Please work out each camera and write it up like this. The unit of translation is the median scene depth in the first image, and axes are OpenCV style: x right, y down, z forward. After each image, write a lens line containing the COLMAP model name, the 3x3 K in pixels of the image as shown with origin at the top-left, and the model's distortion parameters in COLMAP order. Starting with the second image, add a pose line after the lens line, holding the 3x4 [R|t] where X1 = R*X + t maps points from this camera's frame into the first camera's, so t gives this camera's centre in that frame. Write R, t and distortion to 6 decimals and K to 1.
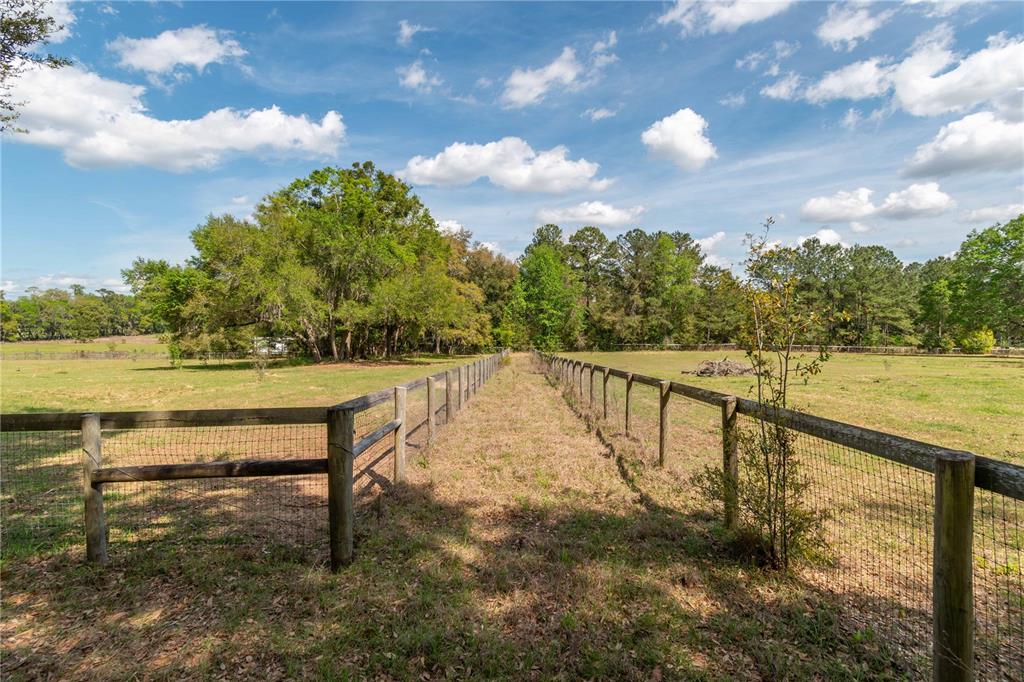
lens RADIAL K [[463.6, 0, 516.0], [0, 463.6, 341.2], [0, 0, 1]] dist [0.000716, 0.000046]
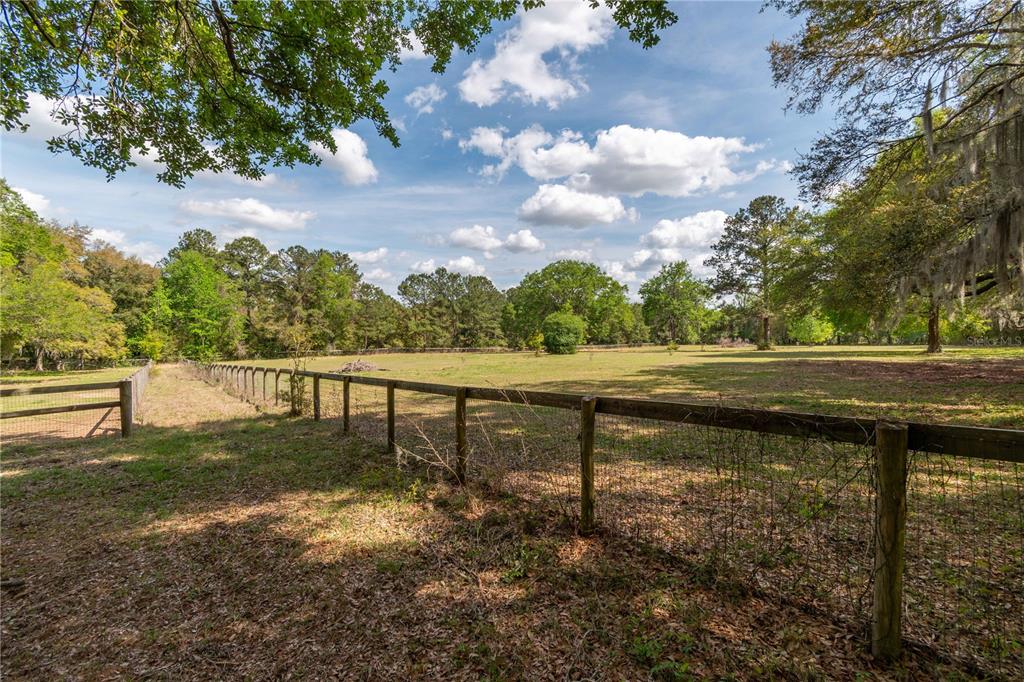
lens RADIAL K [[454.2, 0, 523.4], [0, 454.2, 343.3], [0, 0, 1]] dist [-0.000673, -0.001511]
pose [[0.769738, -0.020995, 0.638014, -0.017916], [0.025445, 0.999674, 0.002199, -0.001408], [-0.637852, 0.014541, 0.770021, -0.156373]]
